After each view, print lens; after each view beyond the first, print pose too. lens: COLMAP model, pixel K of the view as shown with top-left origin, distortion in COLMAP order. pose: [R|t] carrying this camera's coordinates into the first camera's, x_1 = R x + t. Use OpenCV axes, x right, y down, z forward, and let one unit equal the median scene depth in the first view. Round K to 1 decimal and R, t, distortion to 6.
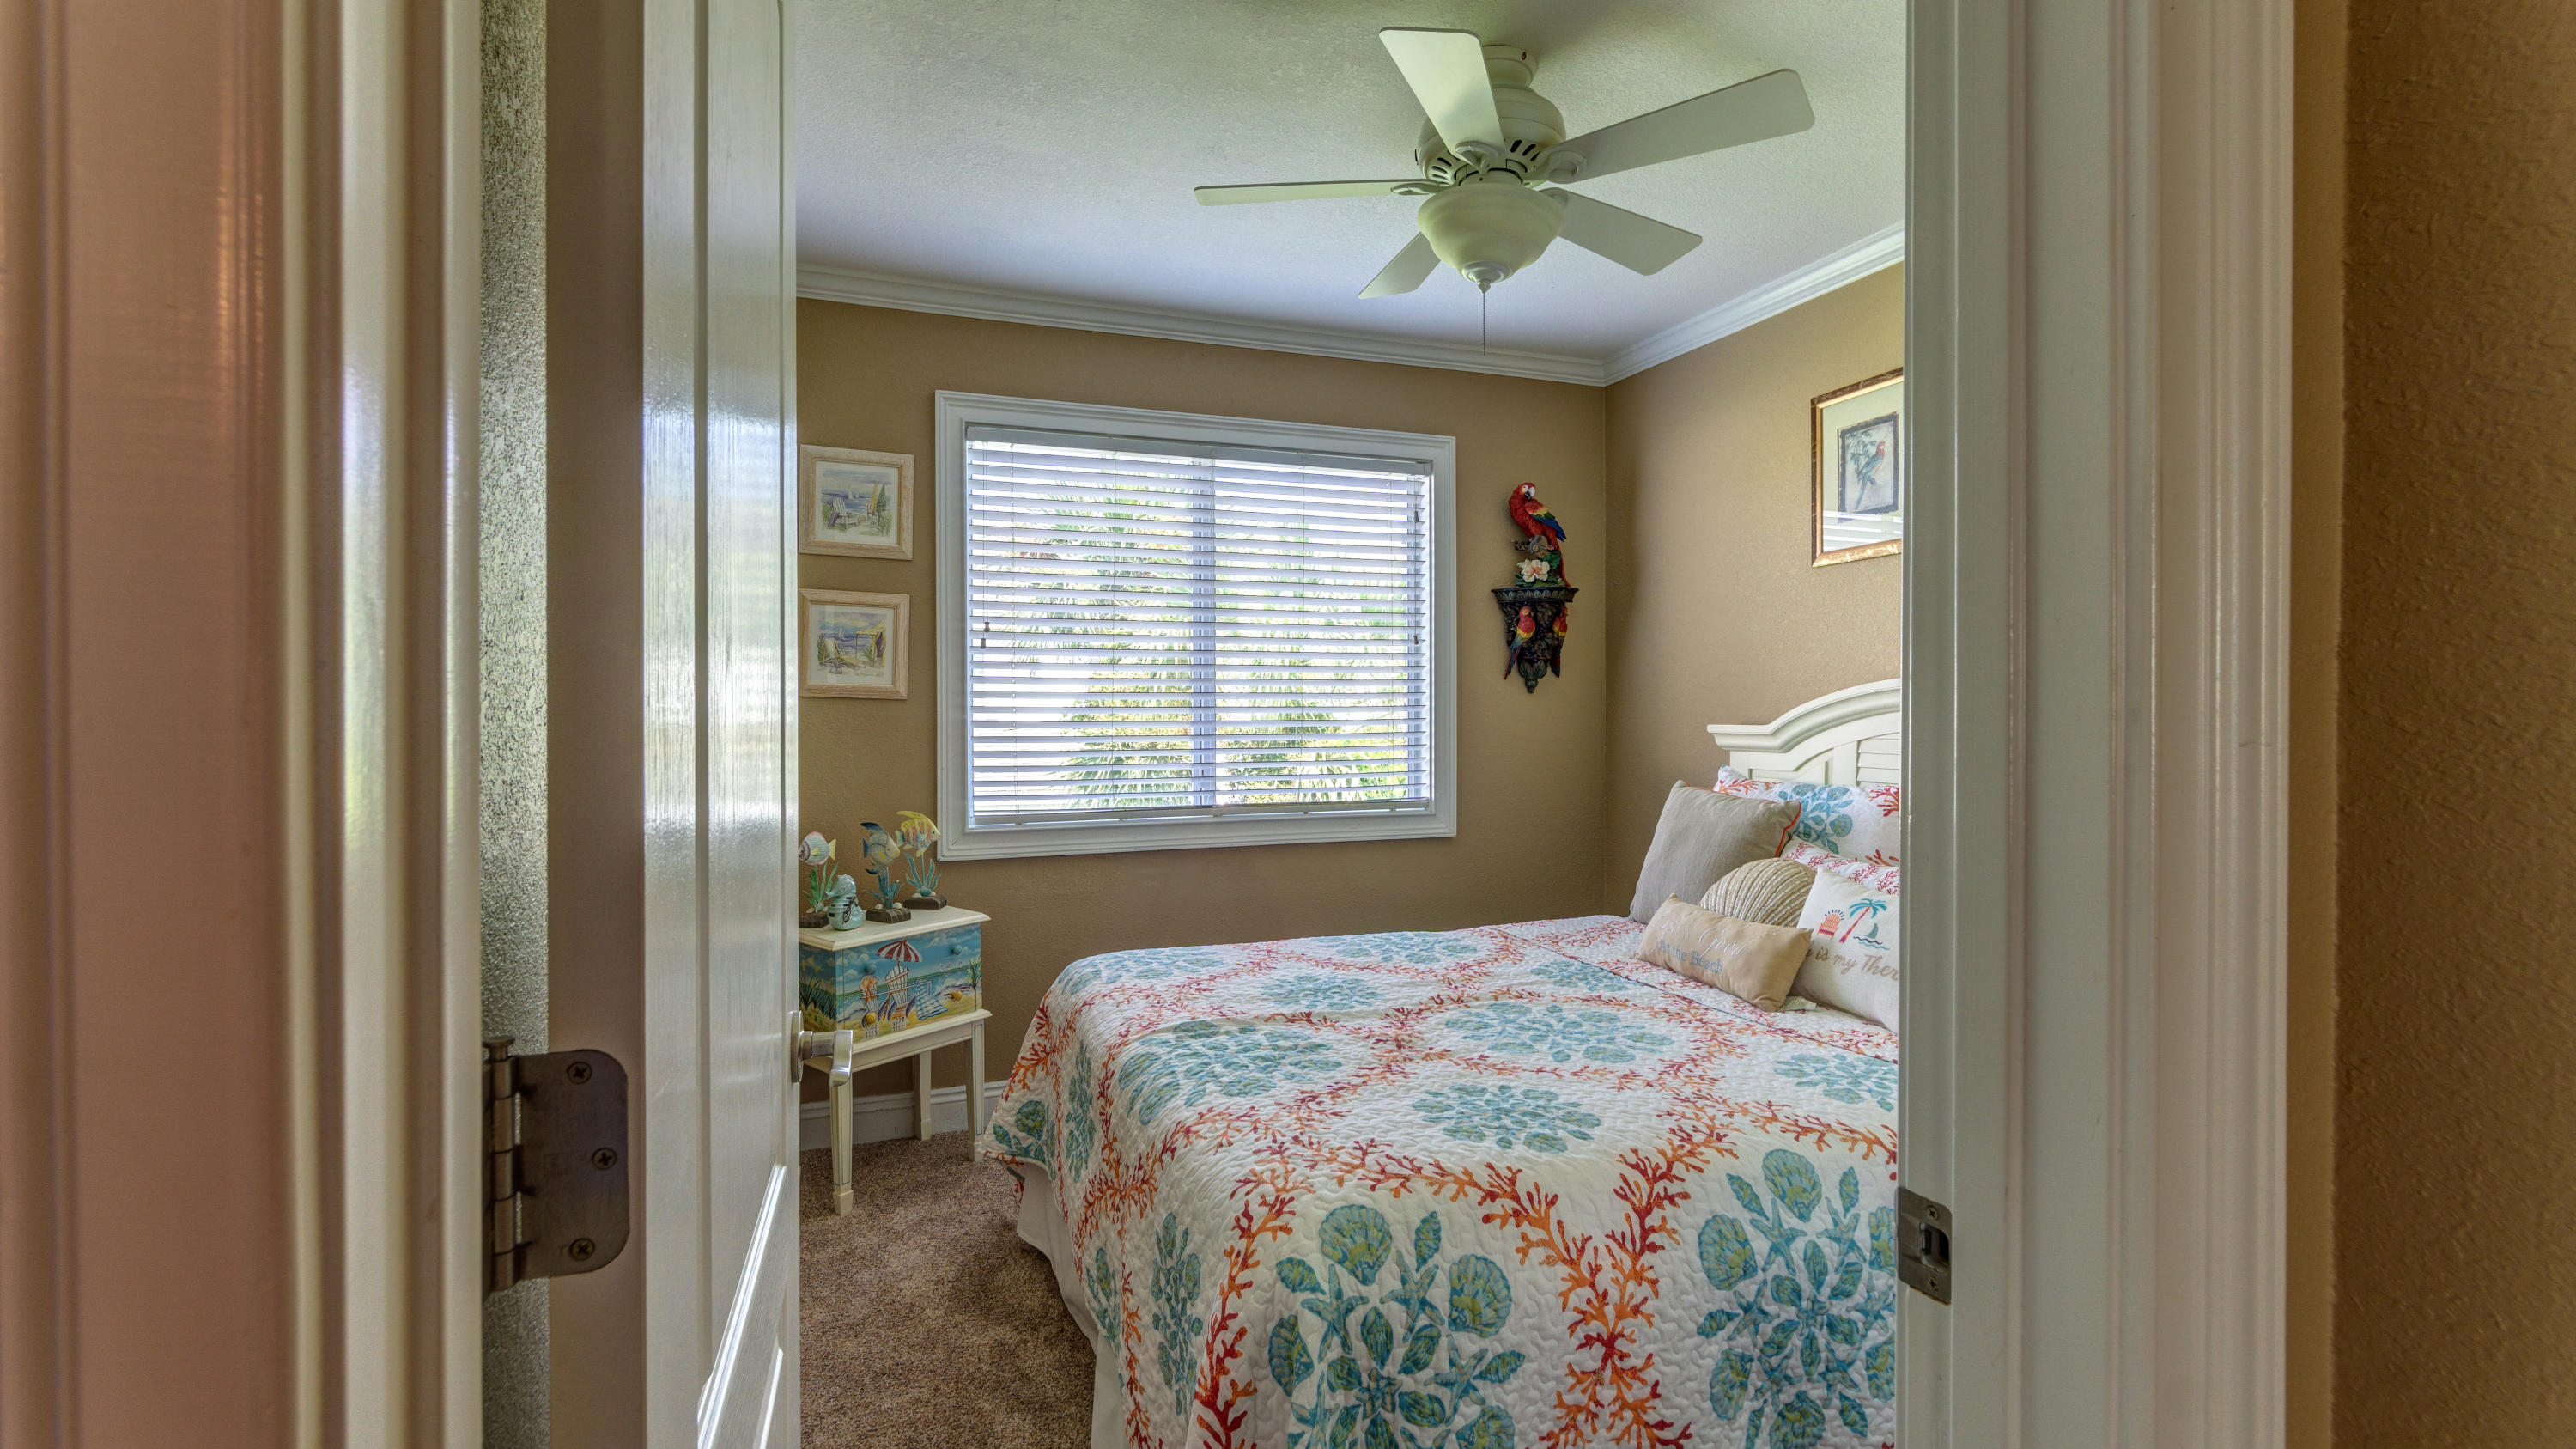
lens RADIAL K [[1148.3, 0, 1384.6], [0, 1148.3, 720.7], [0, 0, 1]] dist [-0.002805, 0.002735]
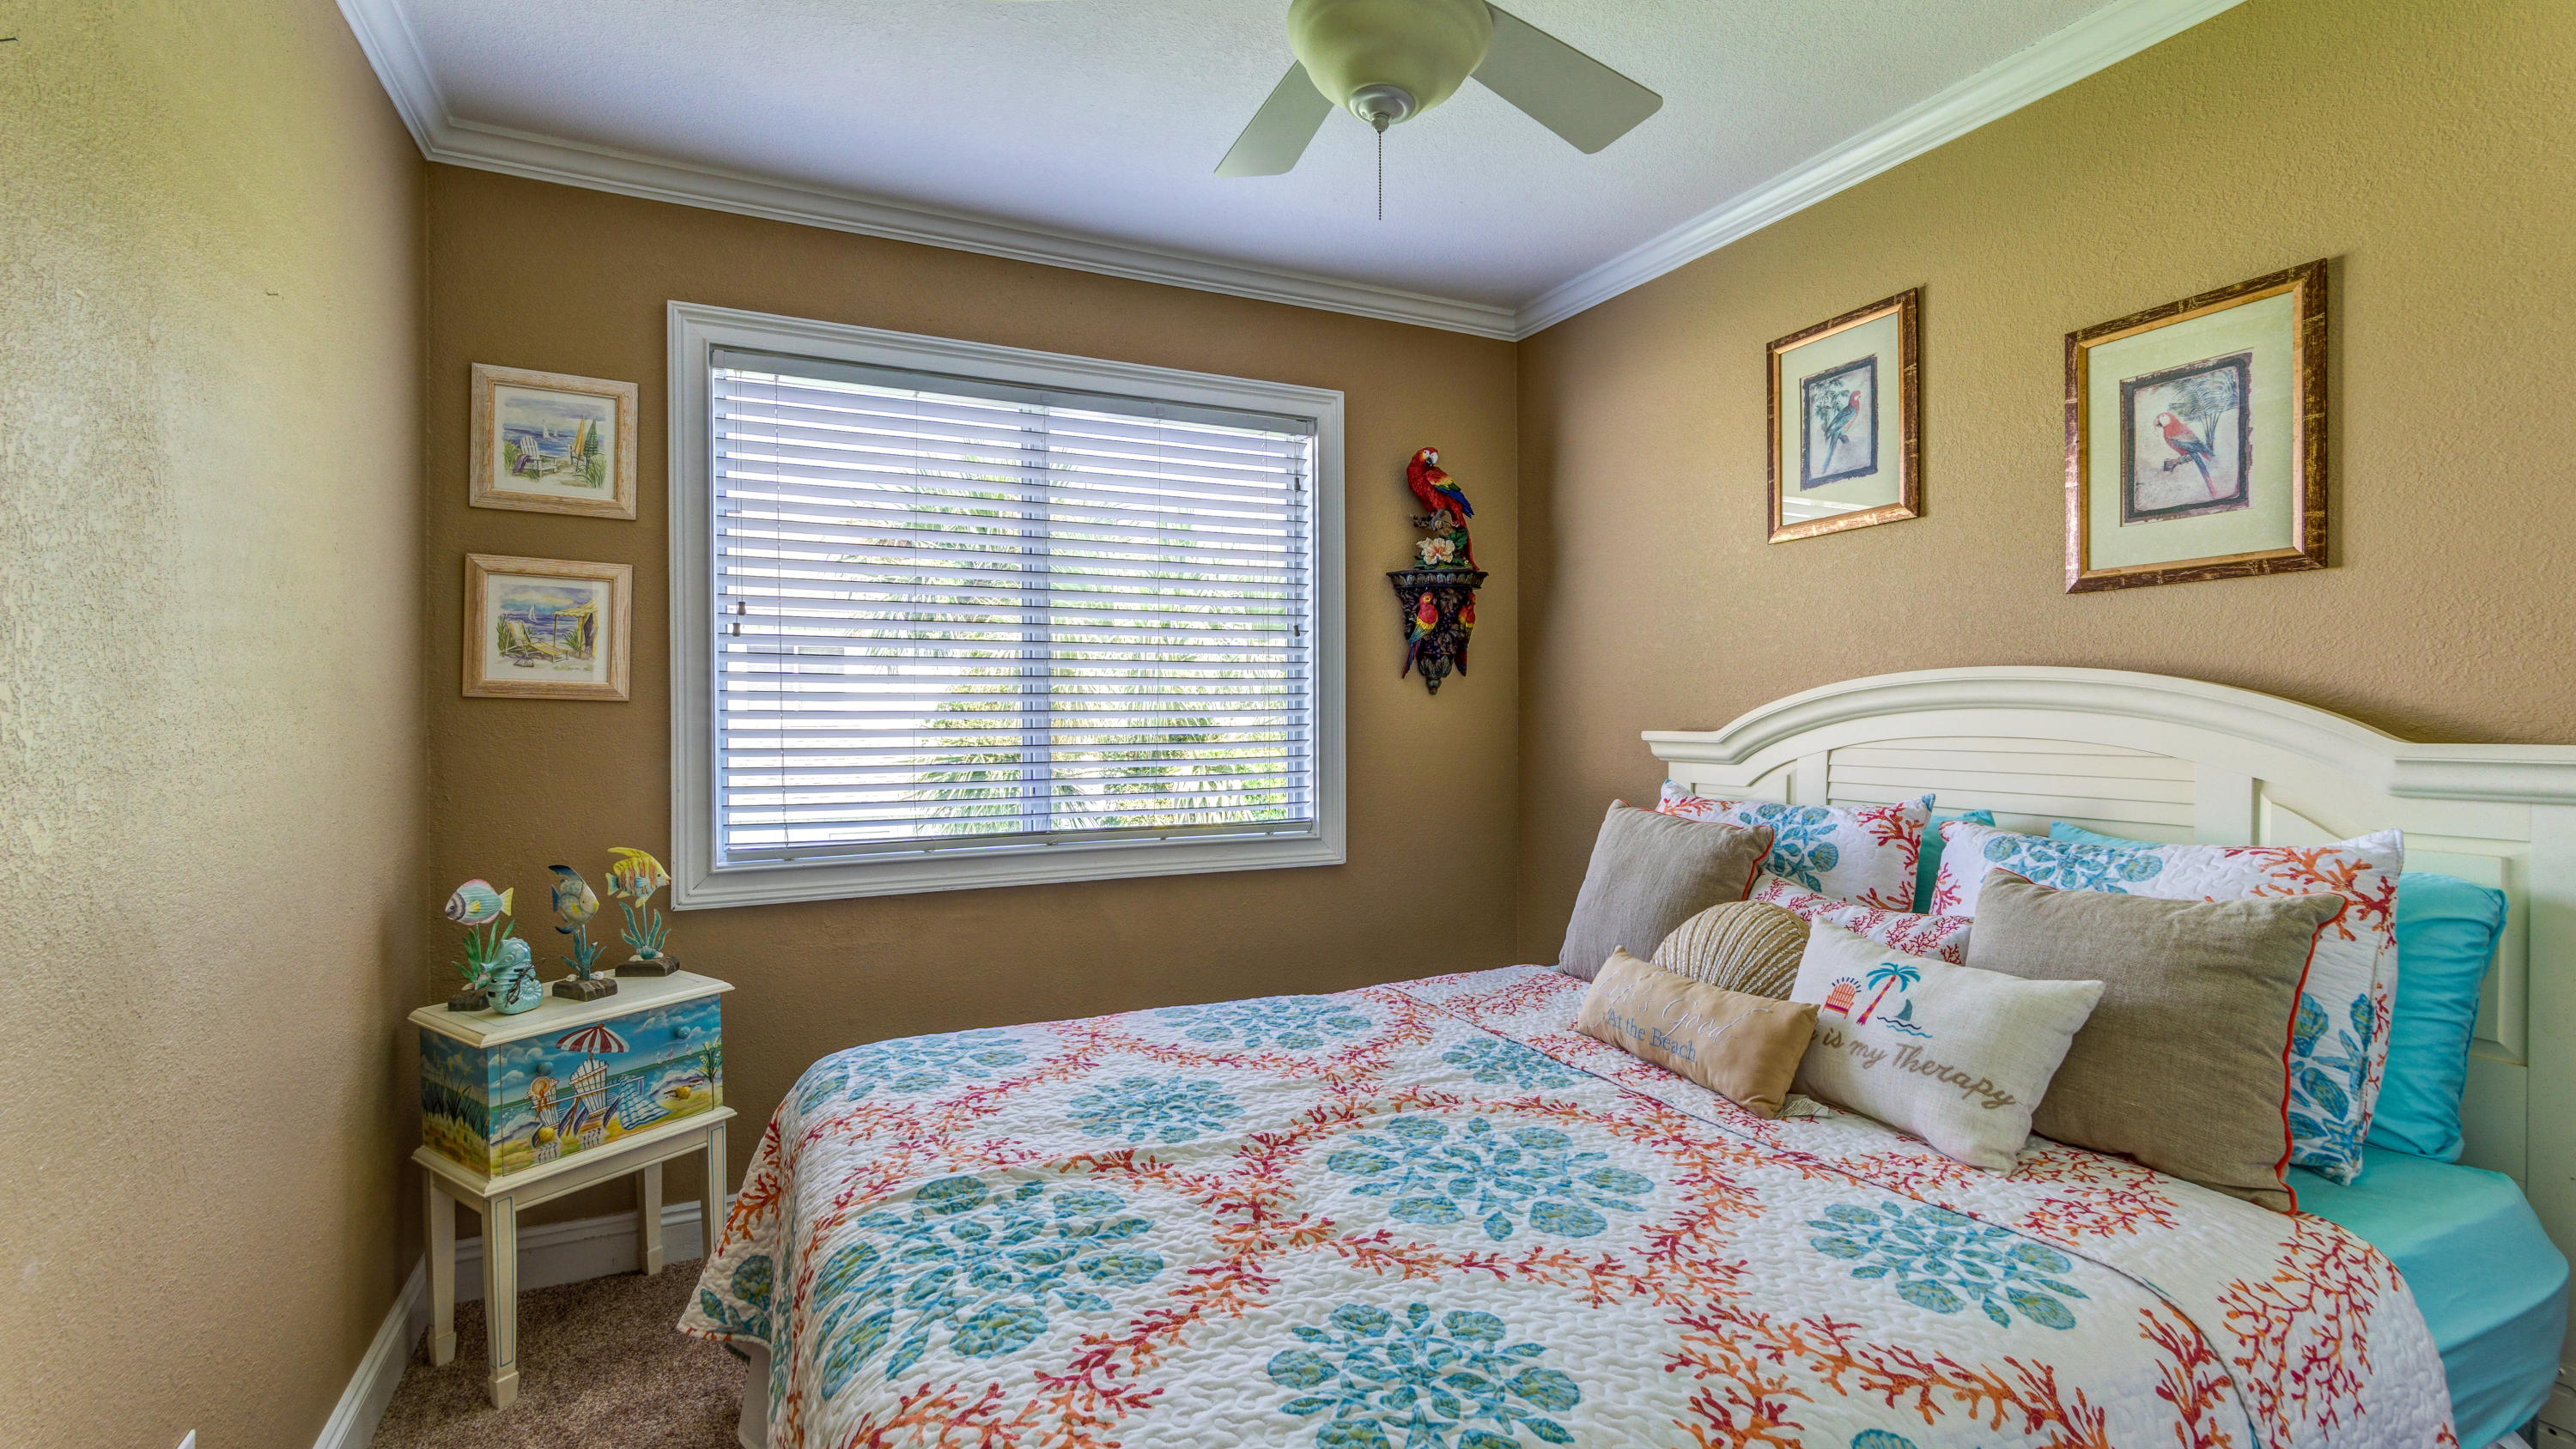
lens RADIAL K [[1148.0, 0, 1274.9], [0, 1148.0, 723.1], [0, 0, 1]] dist [-0.002805, 0.002735]
pose [[0.999998, -0.001670, -0.000988, 0.017929], [0.001667, 0.999995, -0.002519, -0.001285], [0.000992, 0.002518, 0.999996, 0.243621]]
